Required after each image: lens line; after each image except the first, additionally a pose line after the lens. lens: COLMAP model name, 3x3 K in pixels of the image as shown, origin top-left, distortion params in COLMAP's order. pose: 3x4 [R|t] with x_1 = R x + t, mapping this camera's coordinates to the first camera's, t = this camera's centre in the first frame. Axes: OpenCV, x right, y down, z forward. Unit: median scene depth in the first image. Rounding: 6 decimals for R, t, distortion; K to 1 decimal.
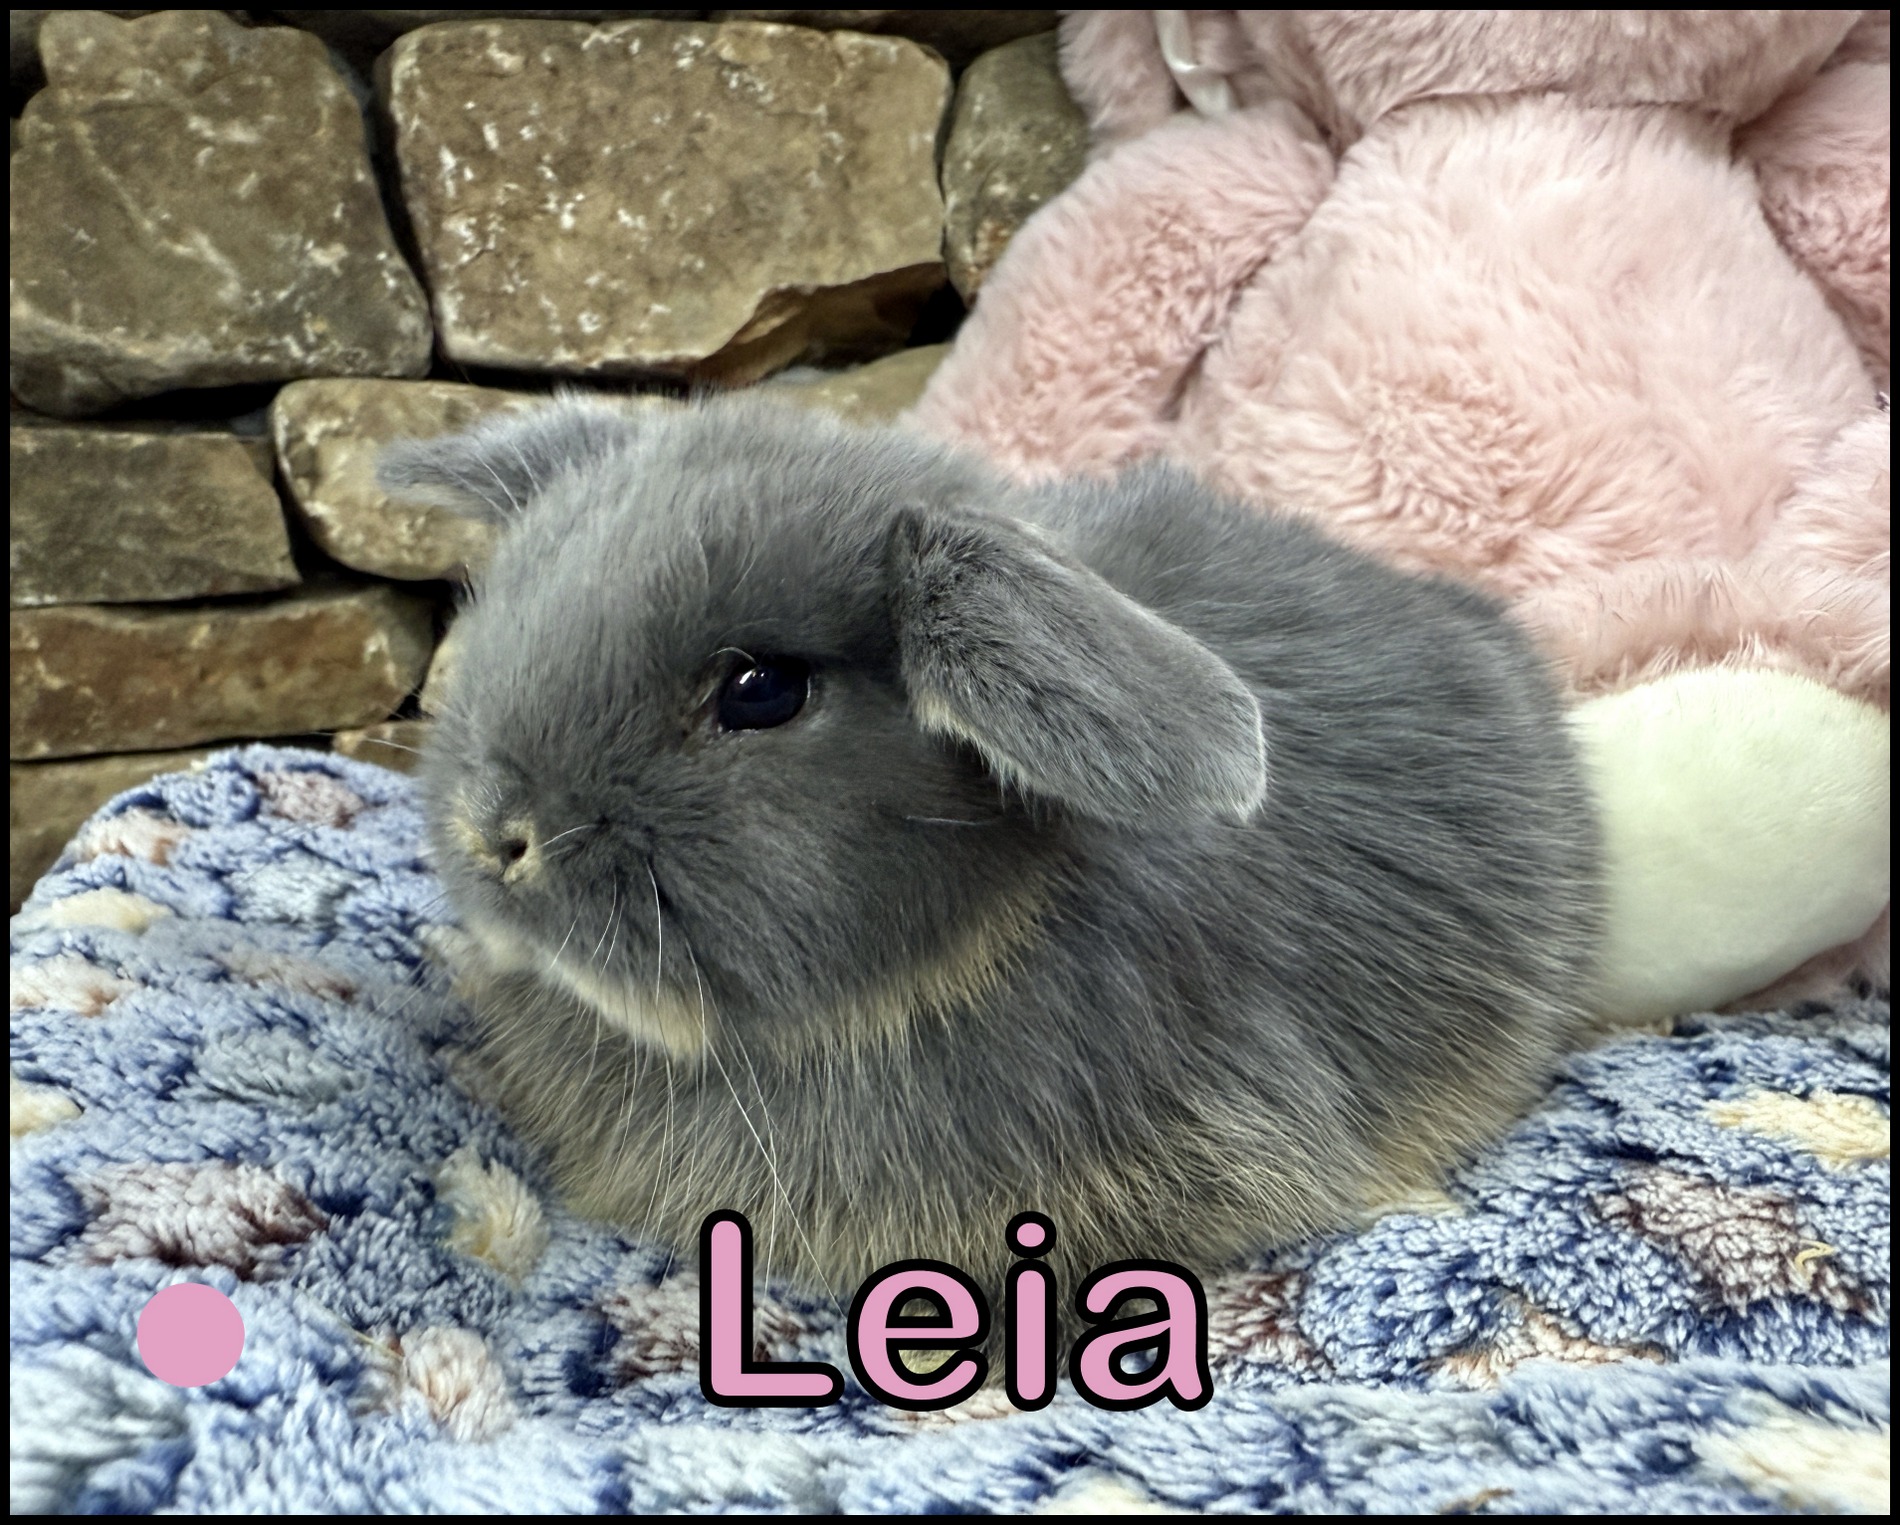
lens RADIAL K [[1334.5, 0, 877.9], [0, 1334.5, 779.7], [0, 0, 1]] dist [-0.018995, 0.006017]
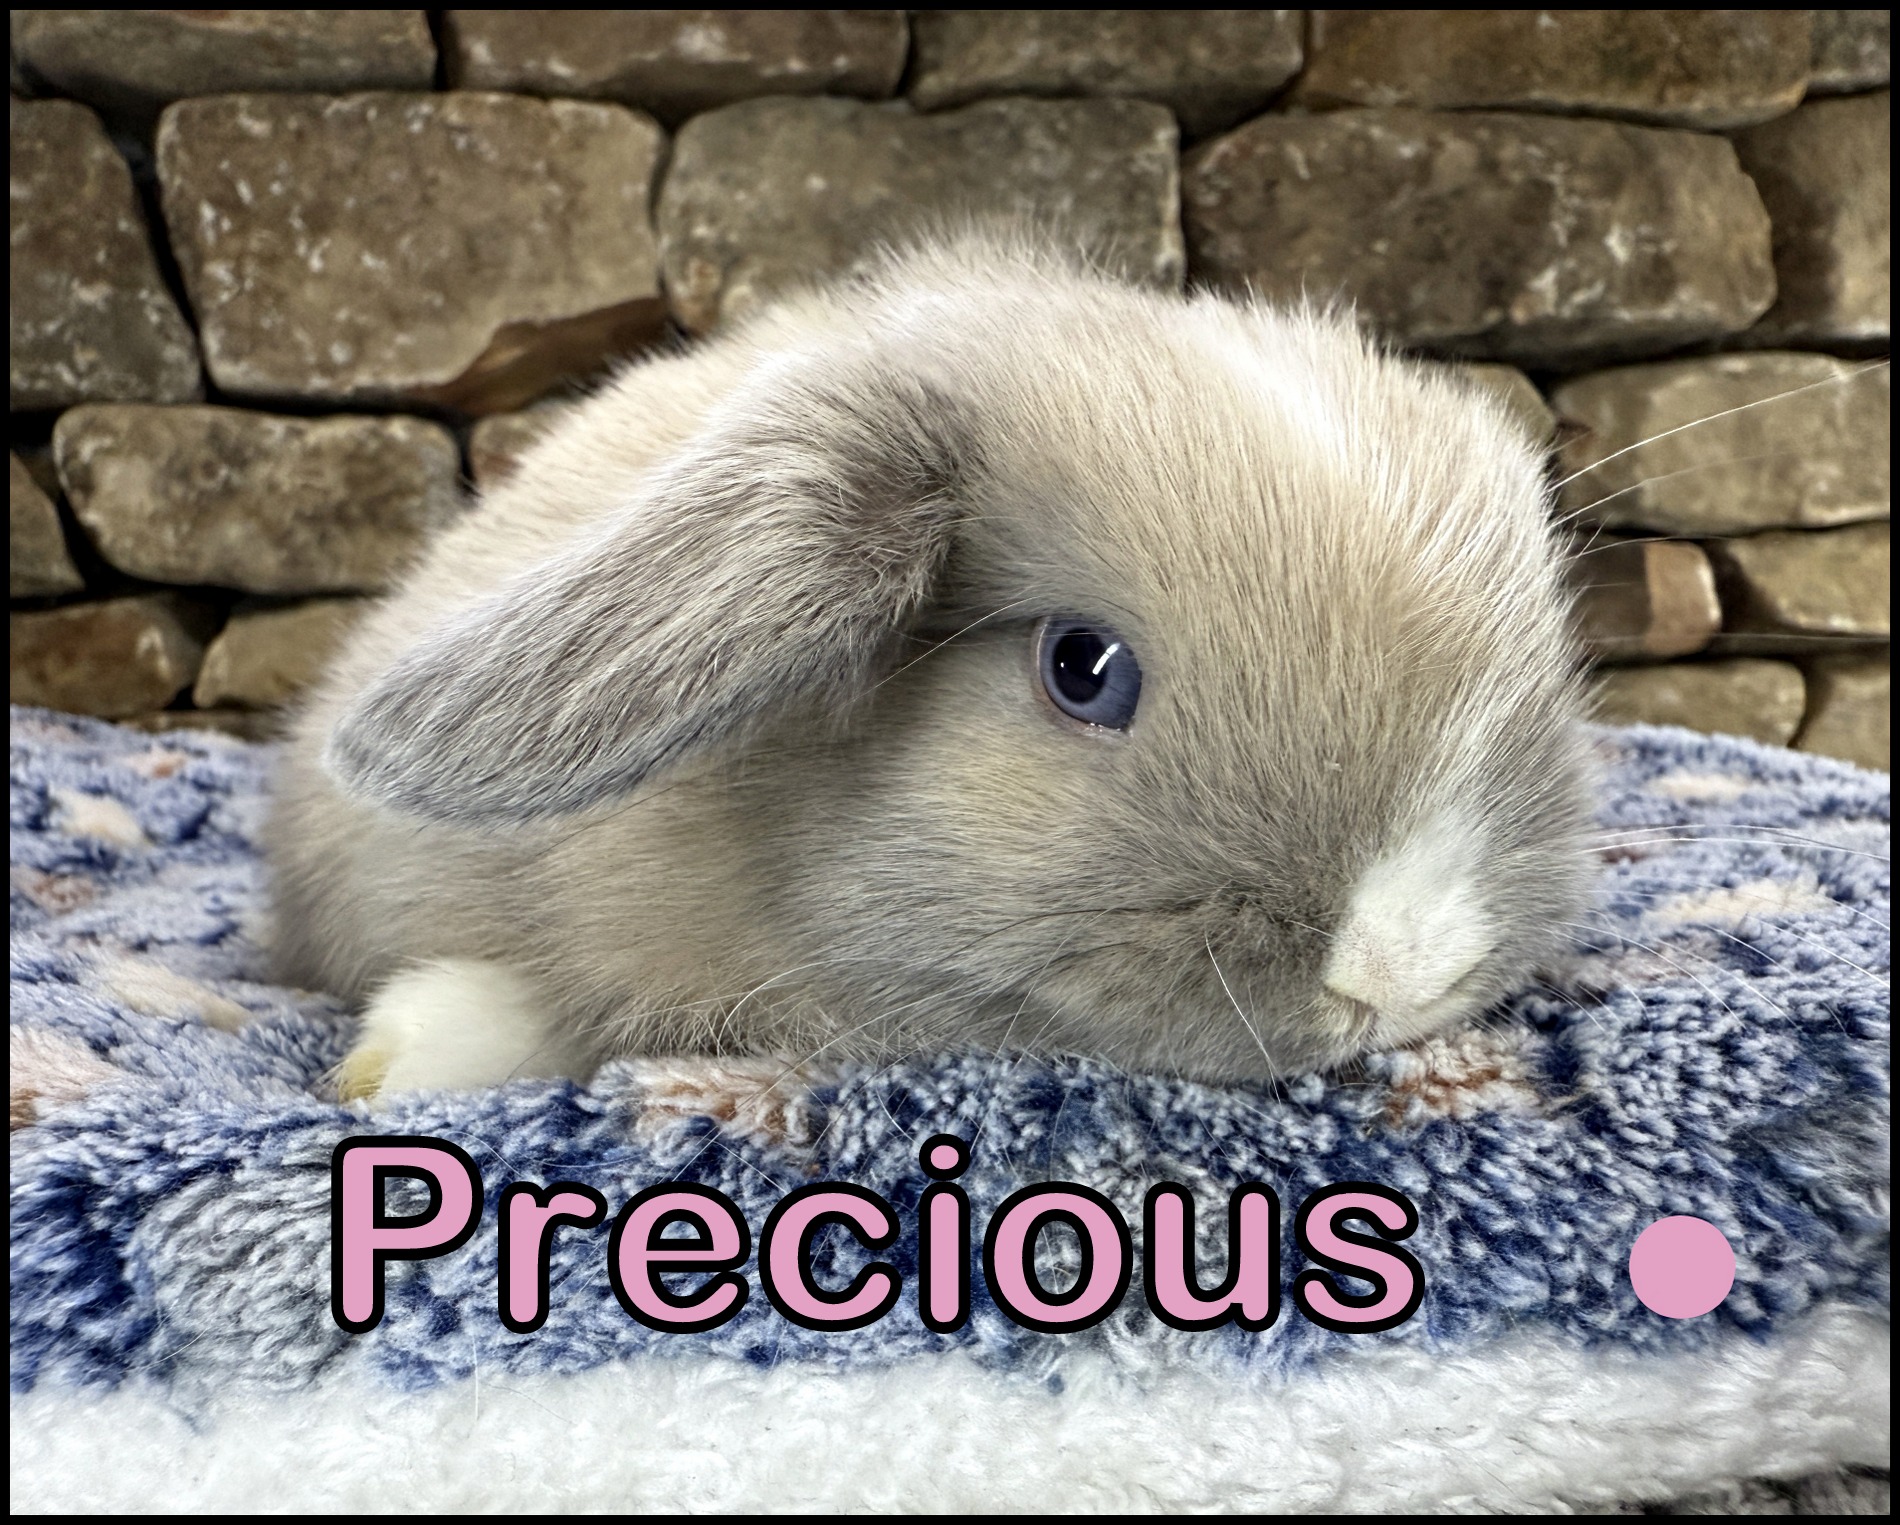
lens RADIAL K [[1340.2, 0, 907.1], [0, 1340.2, 776.5], [0, 0, 1]] dist [-0.012574, 0.000678]
pose [[0.999818, -0.017480, 0.007671, 0.252933], [0.017999, 0.997110, -0.073811, 0.108616], [-0.006359, 0.073936, 0.997243, -0.106933]]
